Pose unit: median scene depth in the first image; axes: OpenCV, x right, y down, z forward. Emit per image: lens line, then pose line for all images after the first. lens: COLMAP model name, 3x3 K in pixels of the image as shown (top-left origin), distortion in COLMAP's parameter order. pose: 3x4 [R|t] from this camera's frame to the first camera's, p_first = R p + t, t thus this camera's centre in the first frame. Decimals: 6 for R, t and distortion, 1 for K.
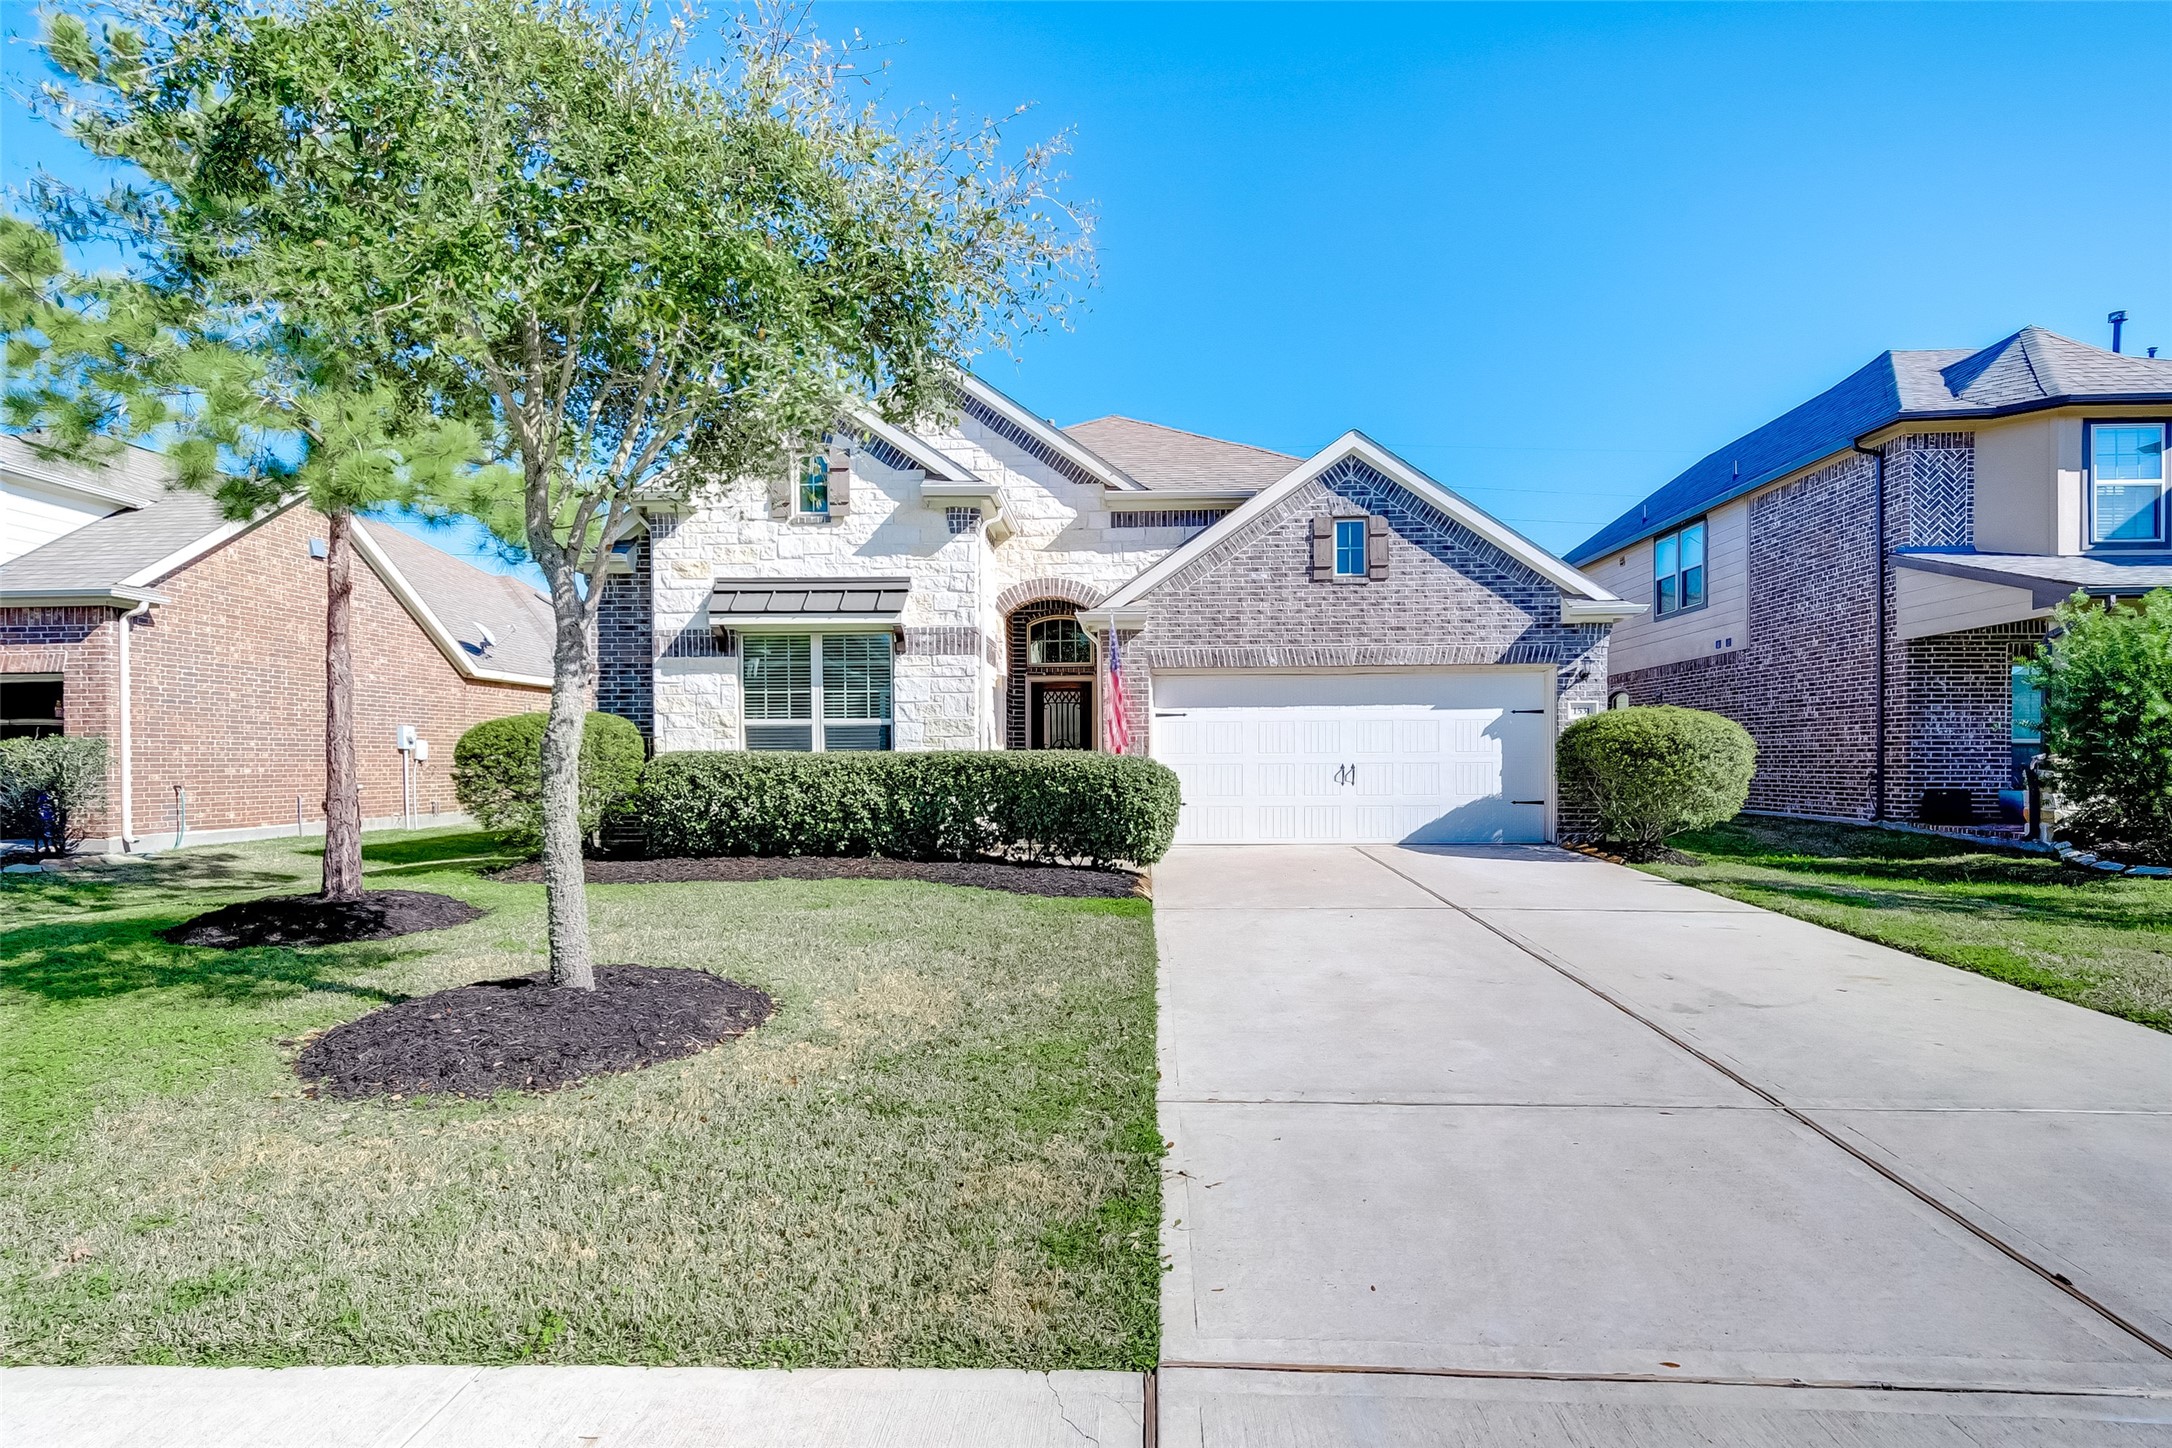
lens RADIAL K [[1101.4, 0, 1083.2], [0, 1101.4, 743.4], [0, 0, 1]] dist [0.003868, -0.000831]
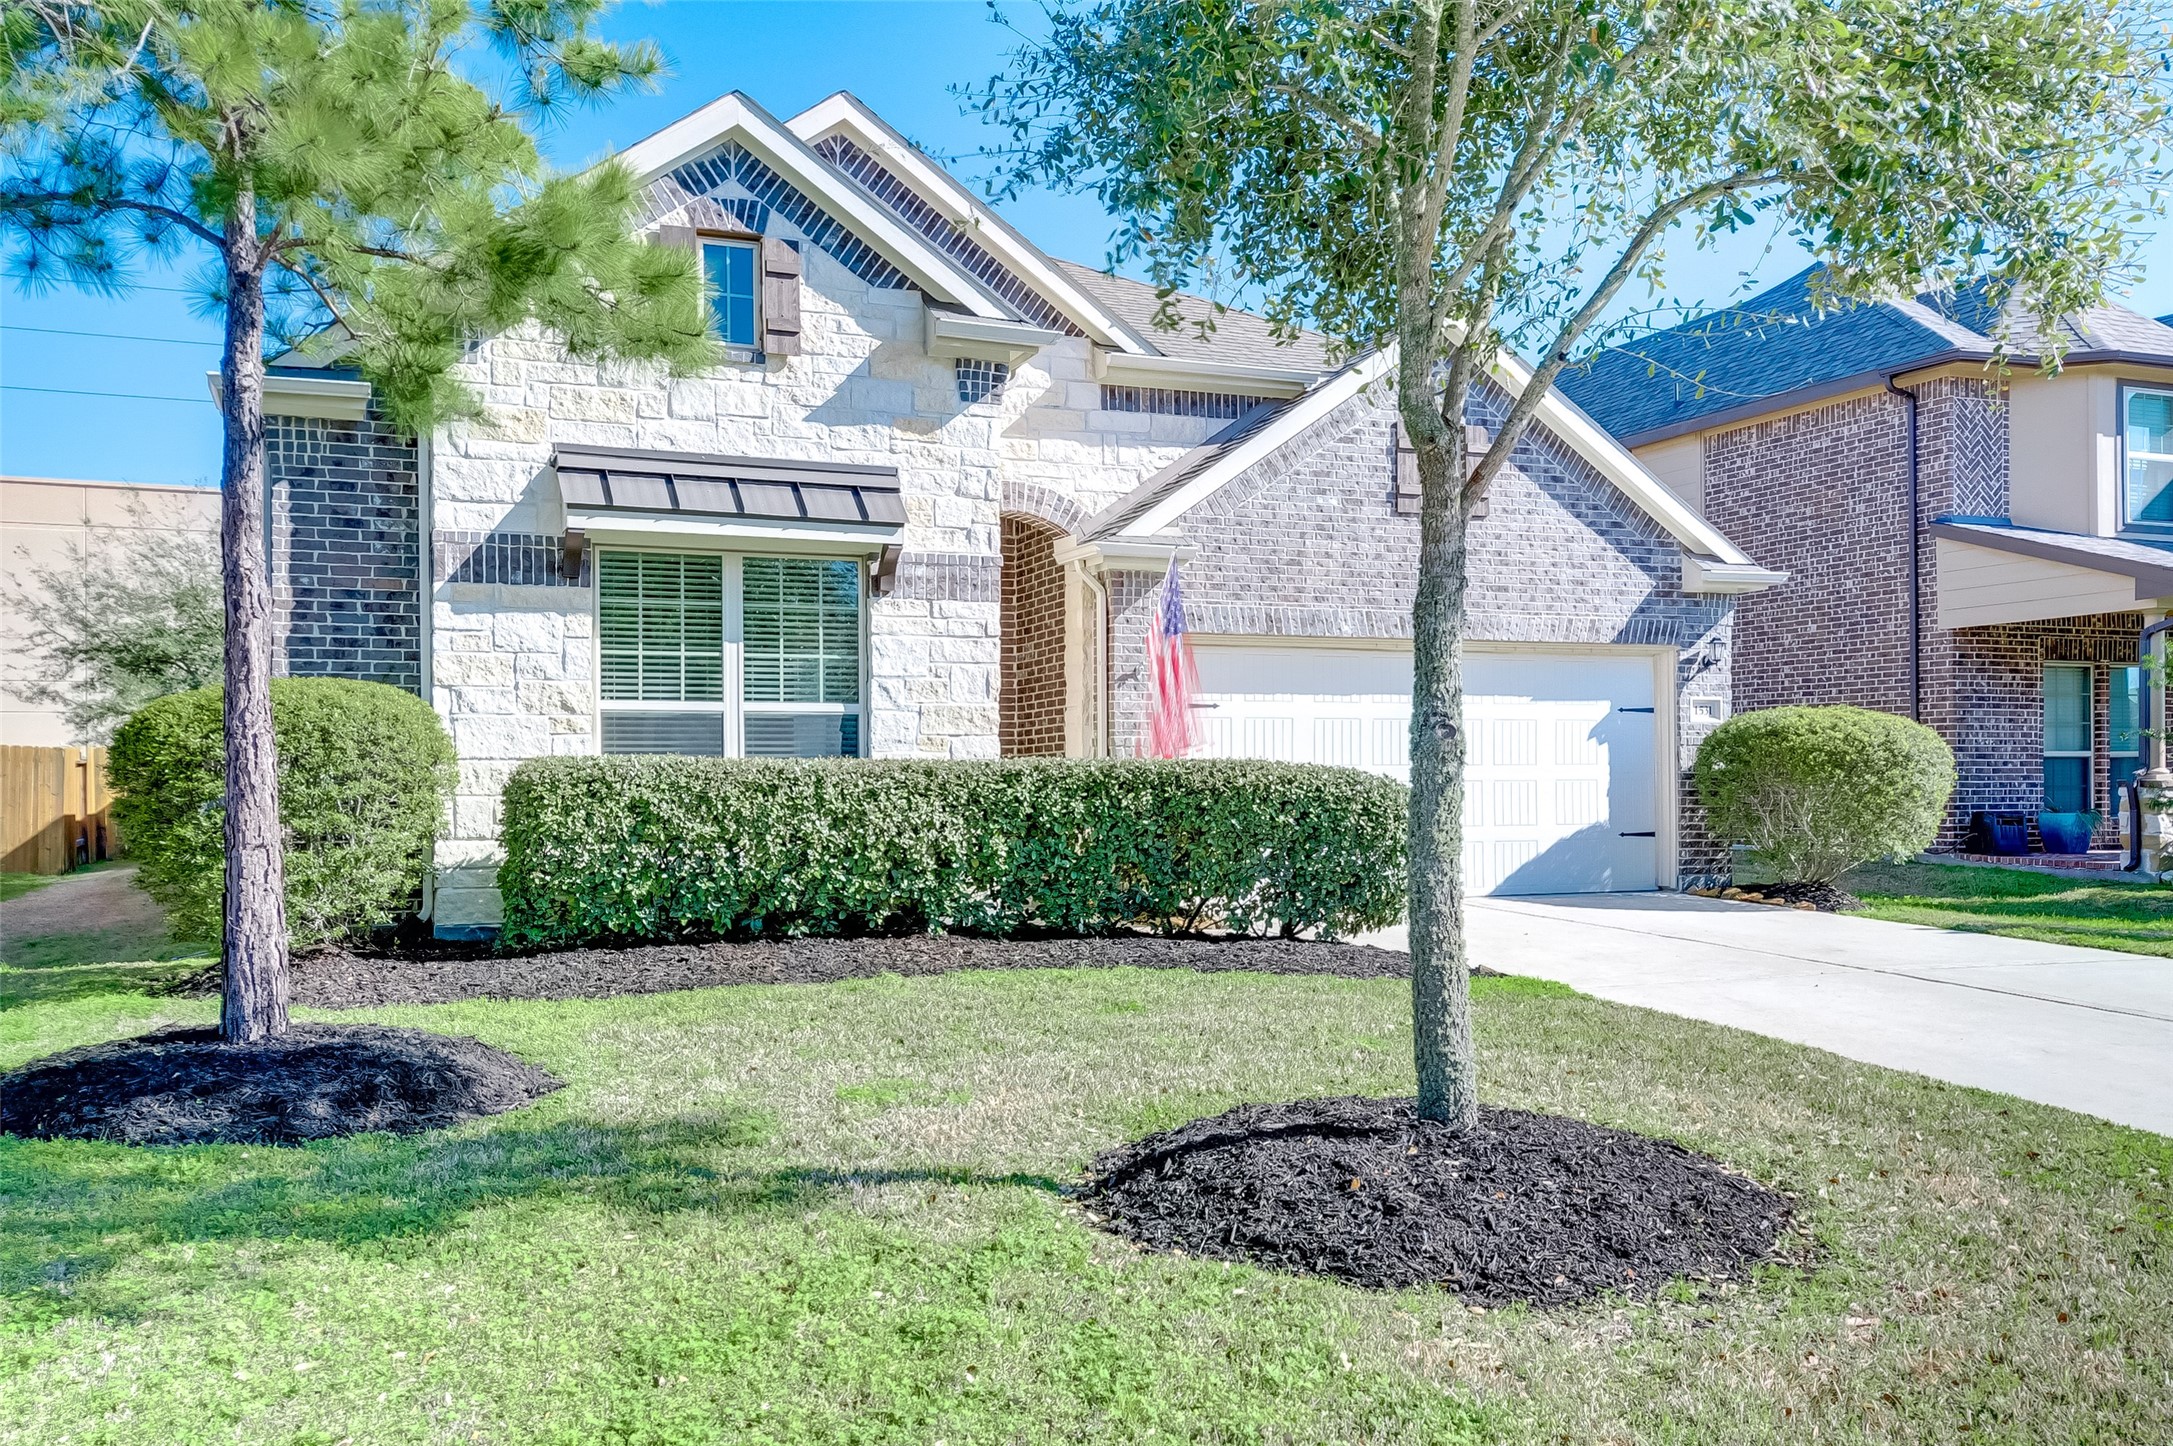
lens RADIAL K [[1813.0, 0, 1097.5], [0, 1813.0, 729.8], [0, 0, 1]] dist [0.007814, 0.007057]
pose [[0.908428, 0.012501, 0.417854, -0.451041], [-0.007060, 0.999869, -0.014566, 0.004601], [-0.417981, 0.010282, 0.908398, 0.059126]]
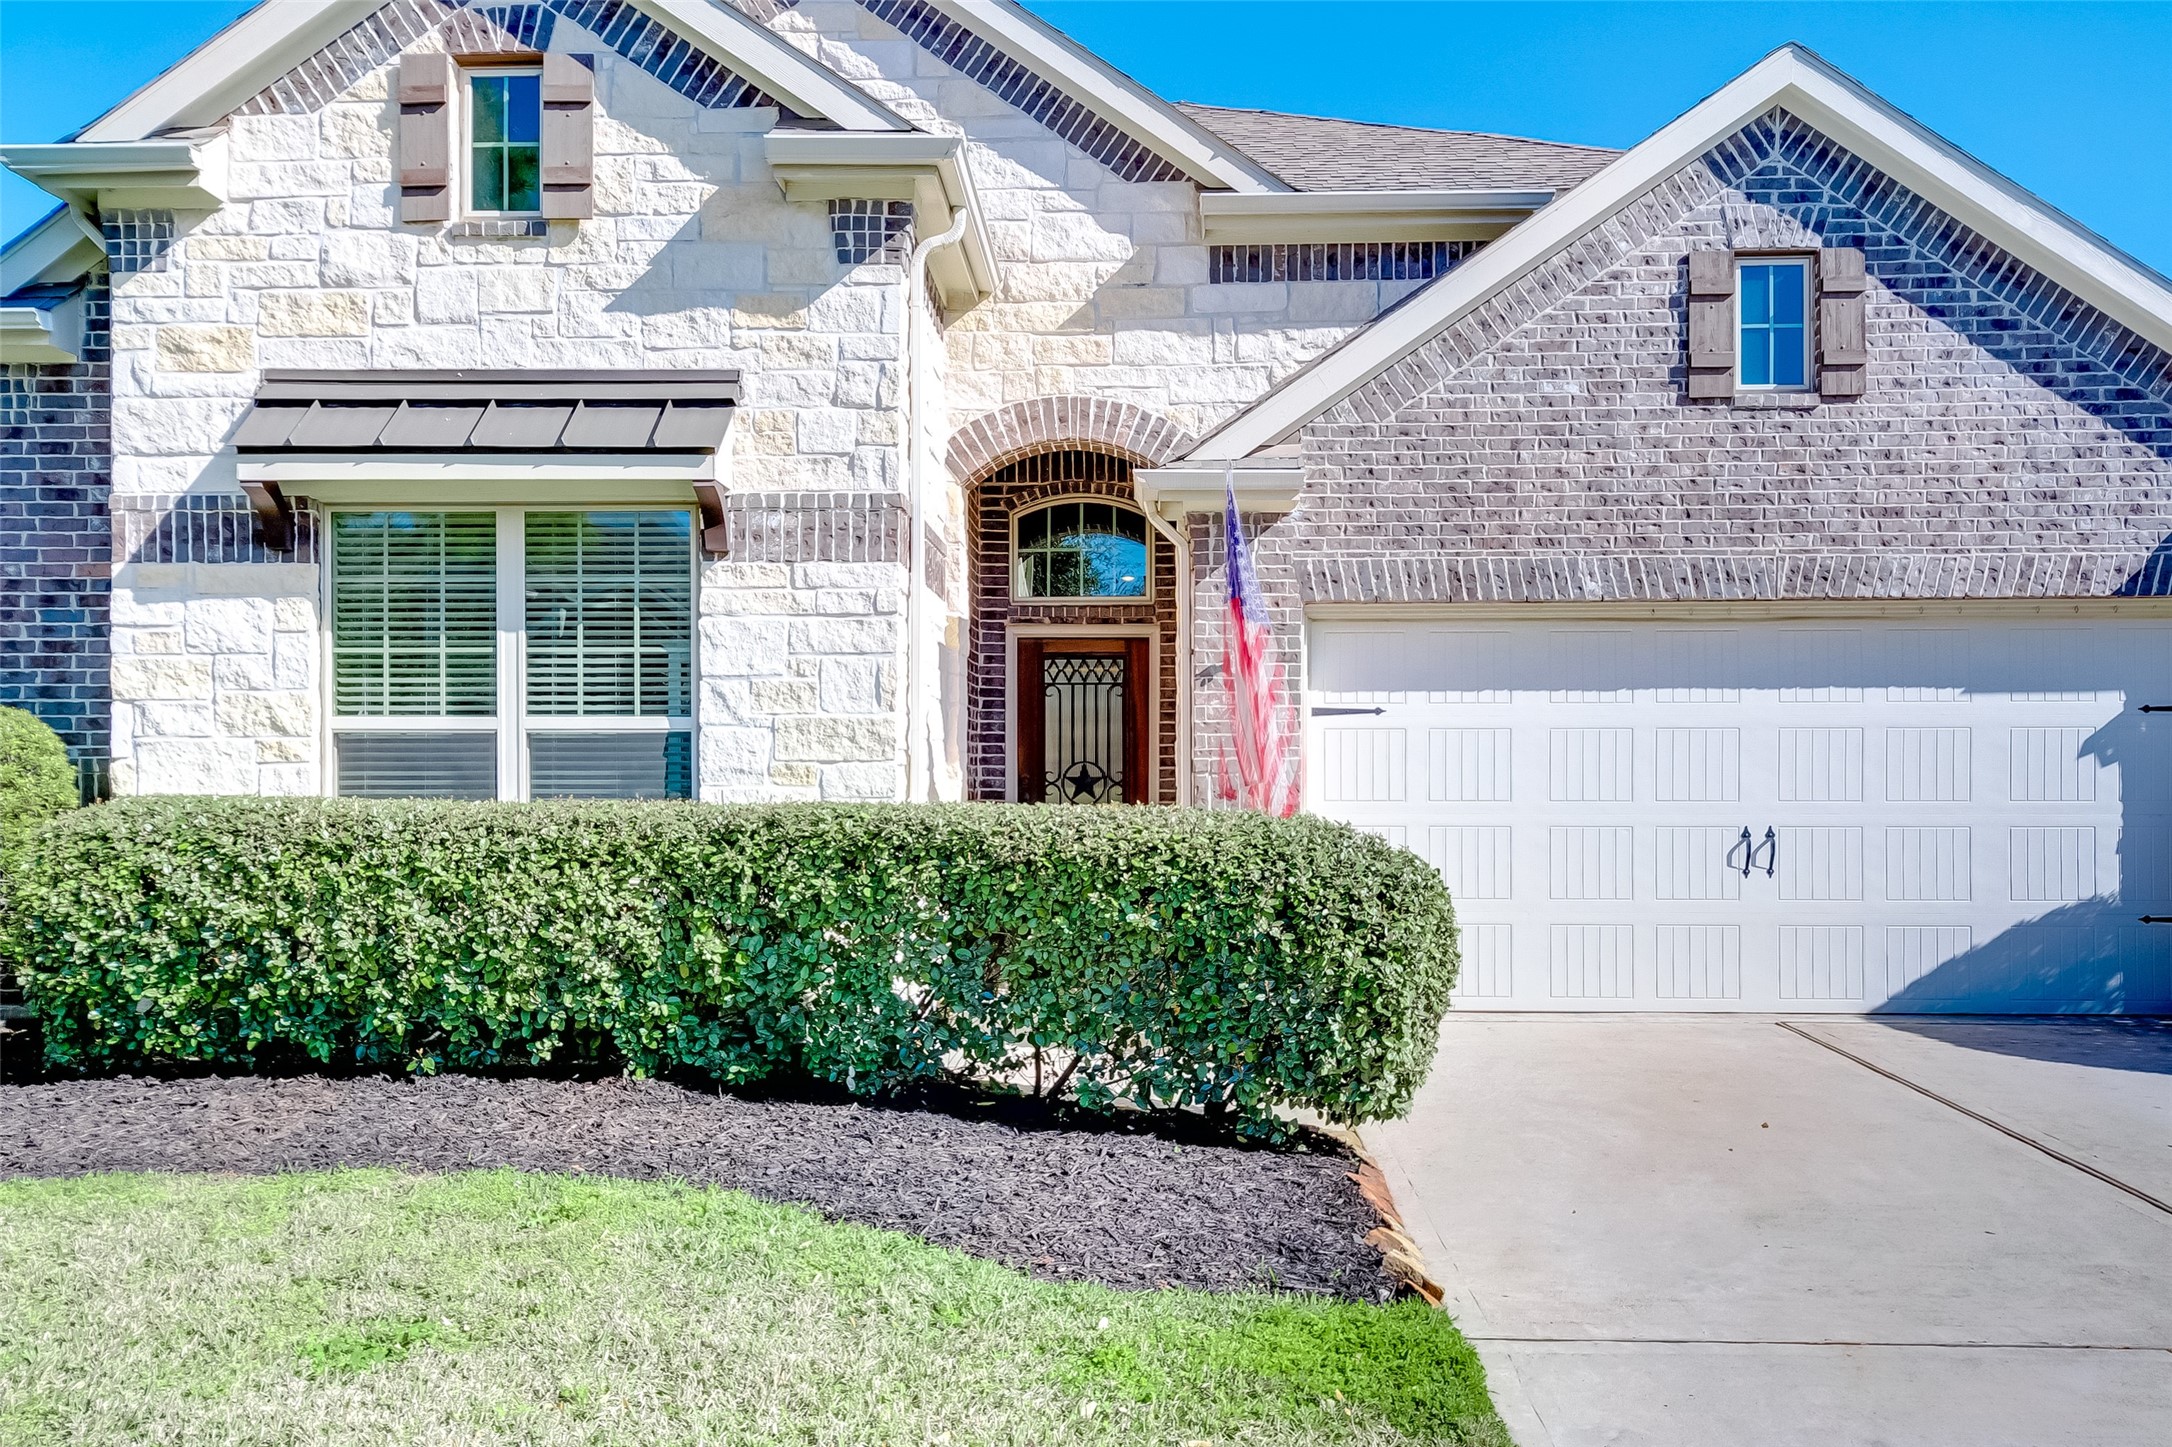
lens RADIAL K [[1702.1, 0, 1073.8], [0, 1702.1, 754.8], [0, 0, 1]] dist [0.009484, -0.010395]
pose [[0.999970, 0.005635, 0.005226, -0.034419], [-0.005649, 0.999980, 0.002800, -0.010588], [-0.005210, -0.002829, 0.999982, 0.354863]]
